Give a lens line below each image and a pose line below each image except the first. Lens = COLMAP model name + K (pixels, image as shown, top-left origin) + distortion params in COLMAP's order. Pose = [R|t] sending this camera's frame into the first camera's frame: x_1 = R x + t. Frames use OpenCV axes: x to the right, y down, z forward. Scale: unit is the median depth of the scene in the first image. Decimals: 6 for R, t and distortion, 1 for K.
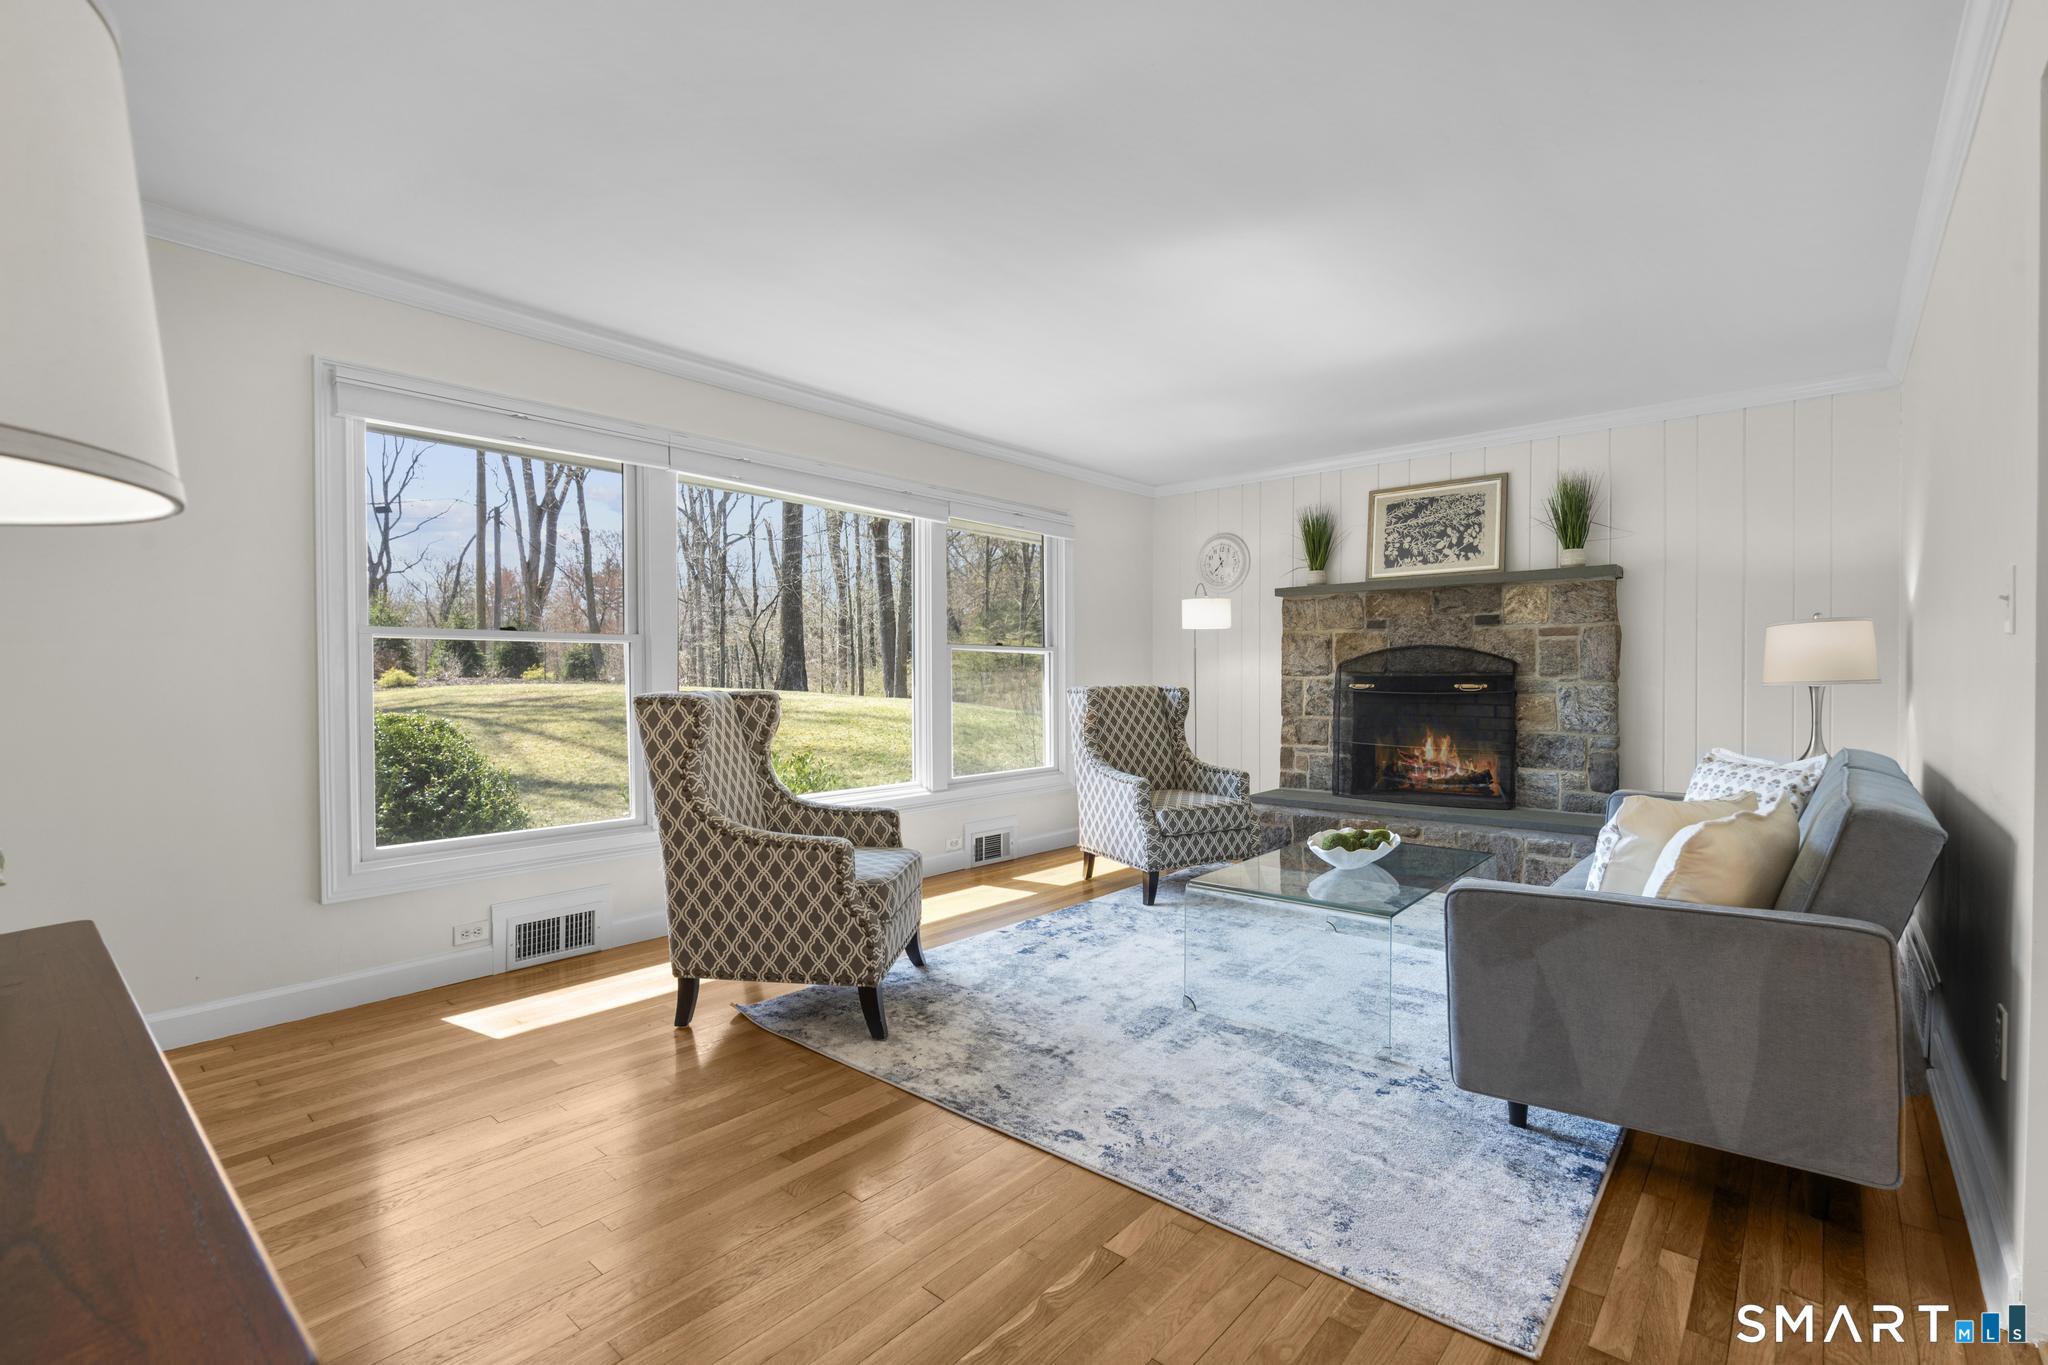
lens RADIAL K [[919.7, 0, 1018.4], [0, 919.7, 689.4], [0, 0, 1]] dist [0.002645, 0.000796]
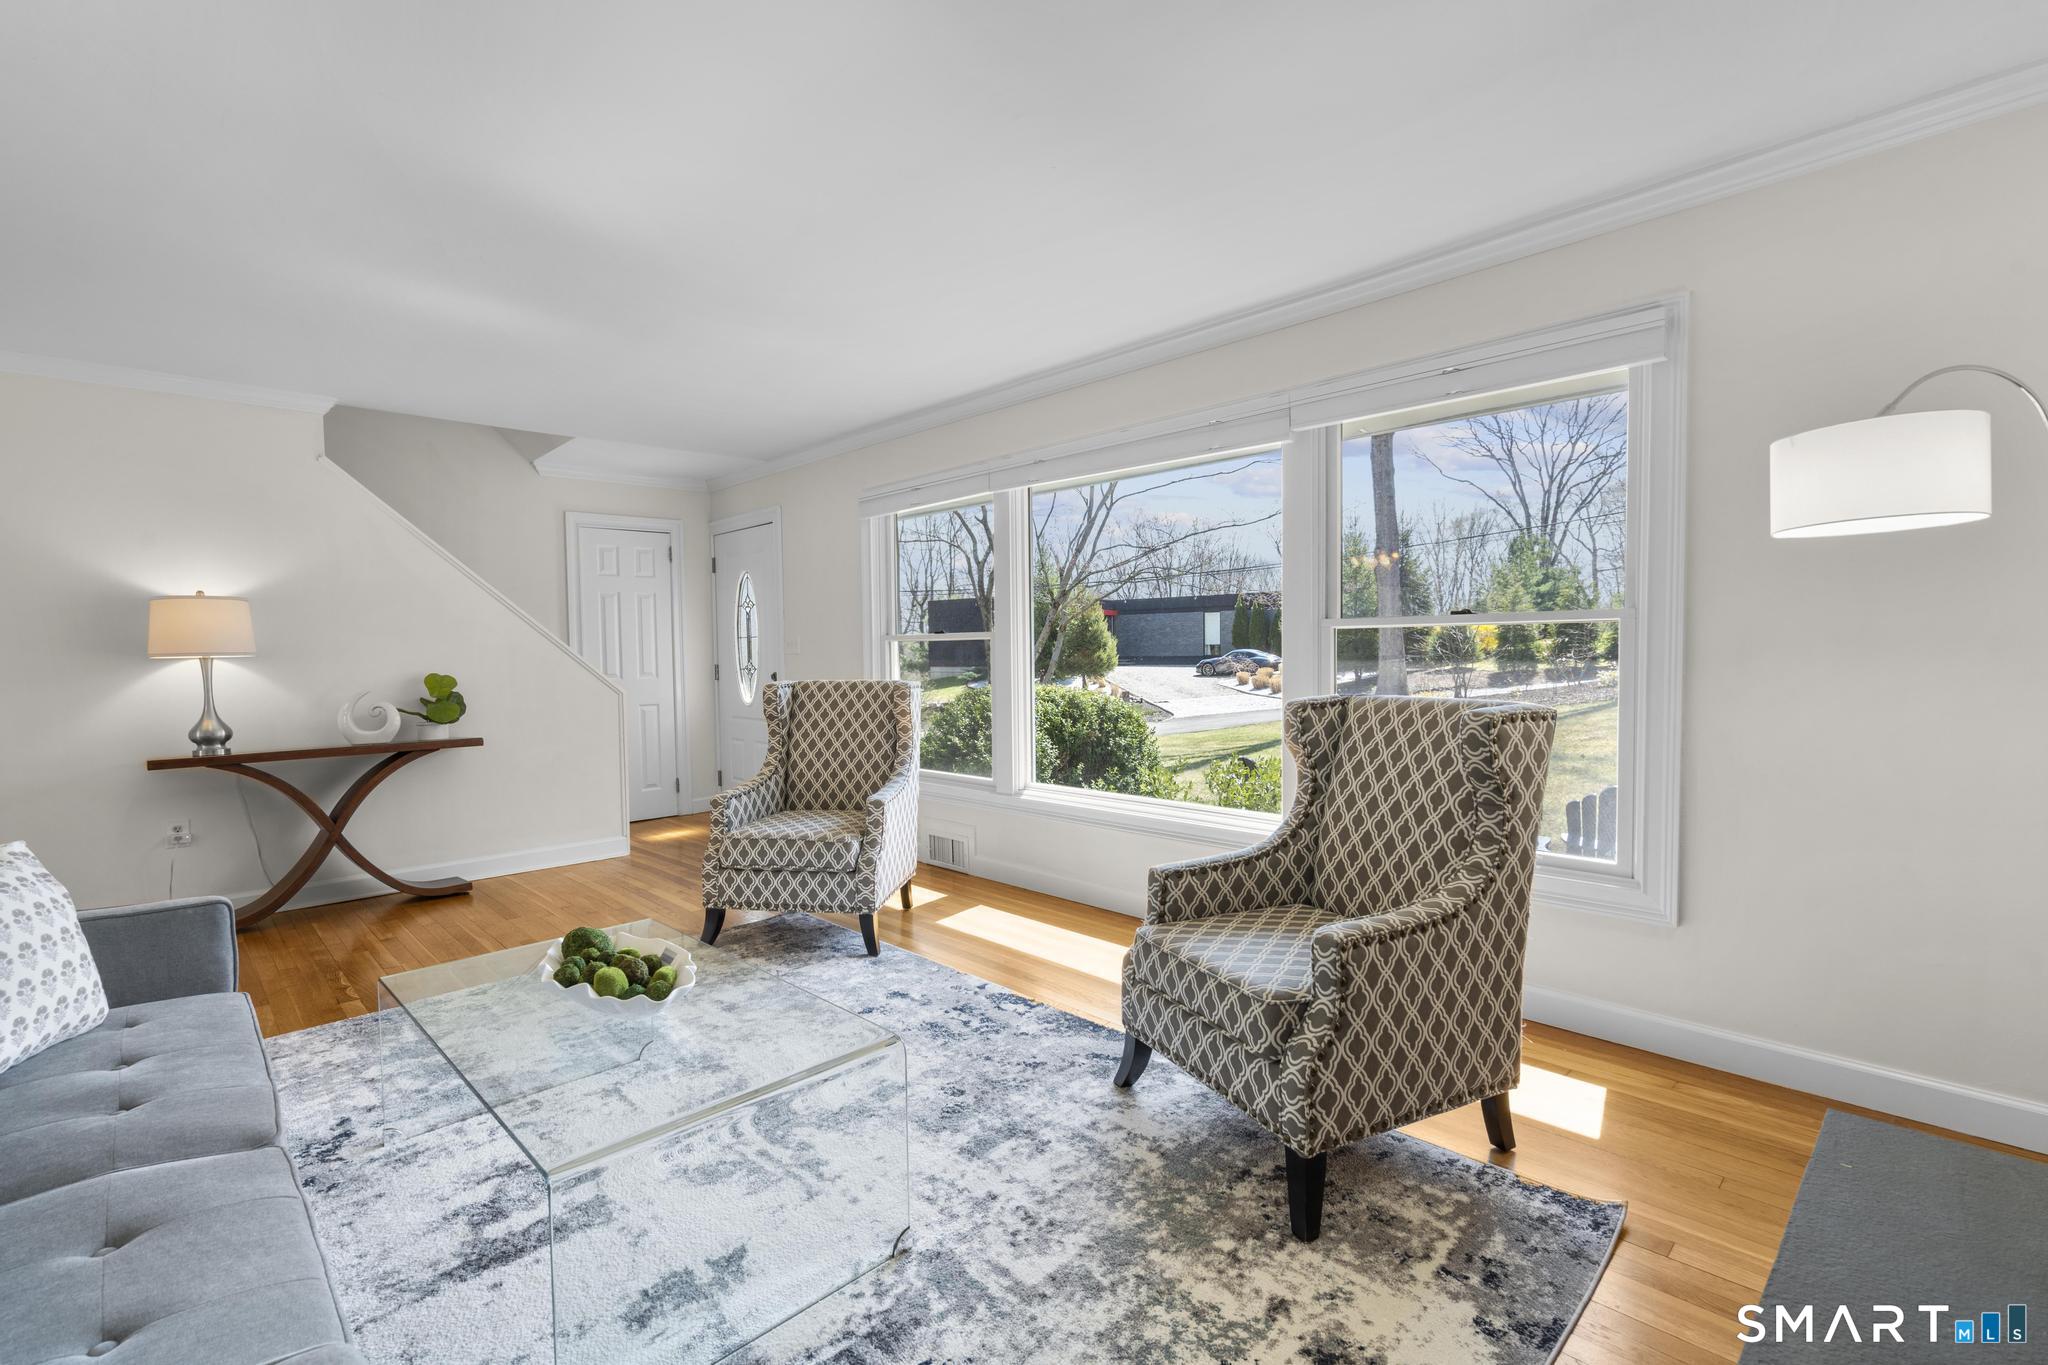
lens RADIAL K [[919.7, 0, 1018.4], [0, 919.7, 689.4], [0, 0, 1]] dist [0.002645, 0.000796]
pose [[-0.082563, 0.038280, -0.995850, 0.769138], [-0.011801, 0.999154, 0.039385, -0.030628], [0.996516, 0.015004, -0.082041, 1.079080]]
